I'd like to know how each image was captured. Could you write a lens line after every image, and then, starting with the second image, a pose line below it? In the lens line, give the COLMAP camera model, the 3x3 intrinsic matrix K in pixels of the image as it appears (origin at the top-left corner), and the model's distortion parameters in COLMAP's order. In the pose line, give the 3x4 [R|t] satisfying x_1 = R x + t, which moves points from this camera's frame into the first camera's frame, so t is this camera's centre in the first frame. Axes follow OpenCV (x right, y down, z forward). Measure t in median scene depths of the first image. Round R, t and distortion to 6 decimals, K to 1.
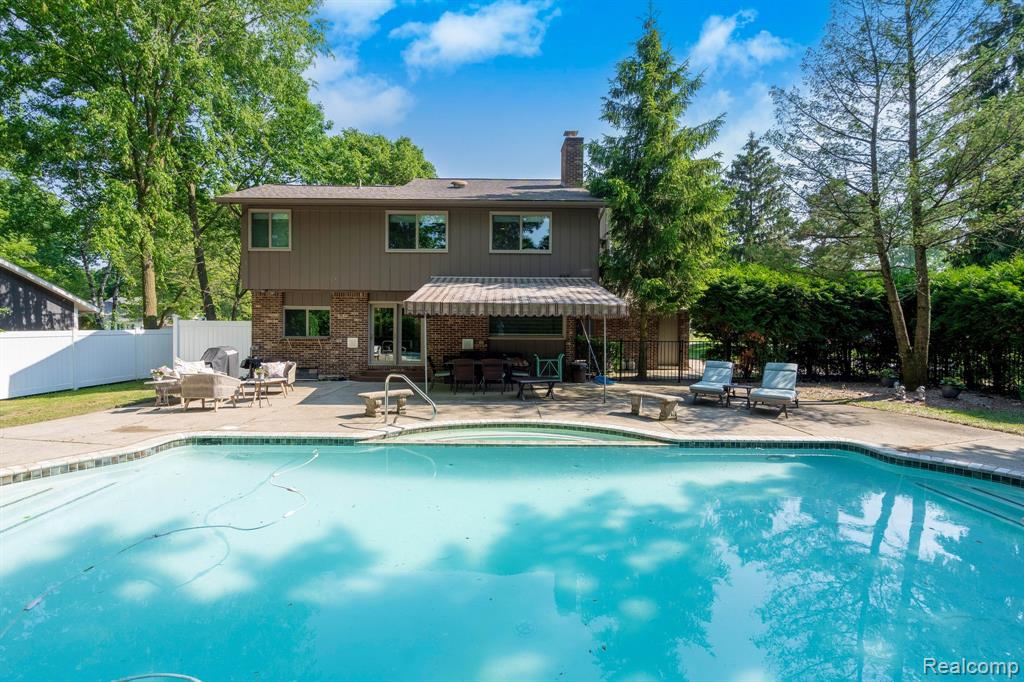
lens RADIAL K [[455.9, 0, 512.0], [0, 455.9, 341.0], [0, 0, 1]] dist [-0.001204, -0.000105]
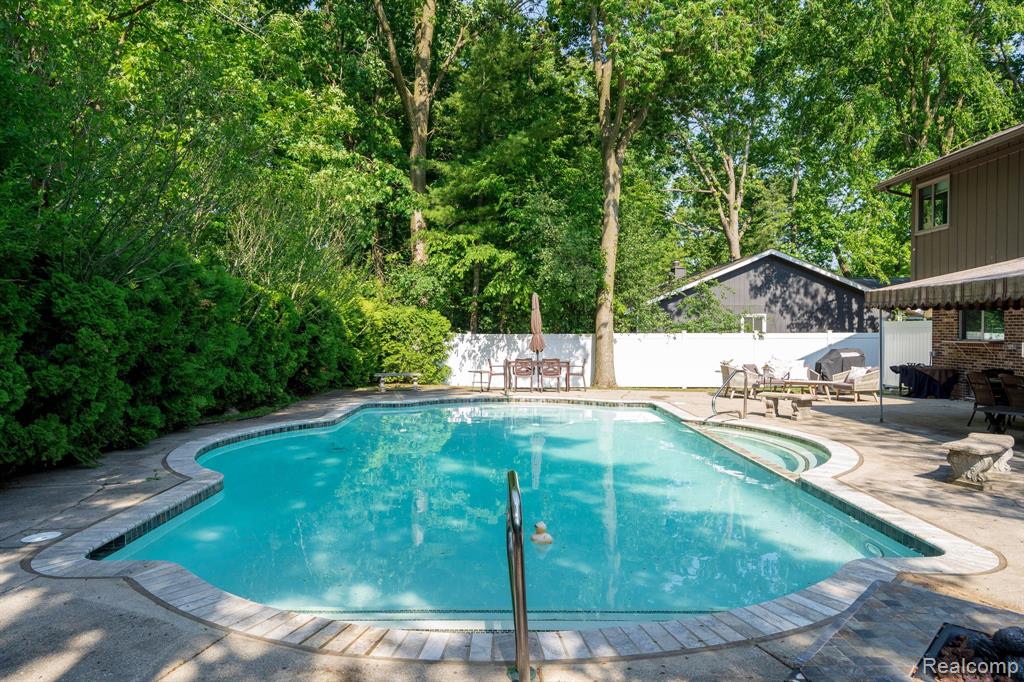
lens RADIAL K [[679.9, 0, 512.0], [0, 679.9, 341.0], [0, 0, 1]] dist [0.057435, -0.001418]
pose [[-0.003213, 0.009028, -0.999954, 0.682258], [-0.031460, 0.999463, 0.009125, 0.005399], [0.999500, 0.031488, -0.002927, 0.269774]]
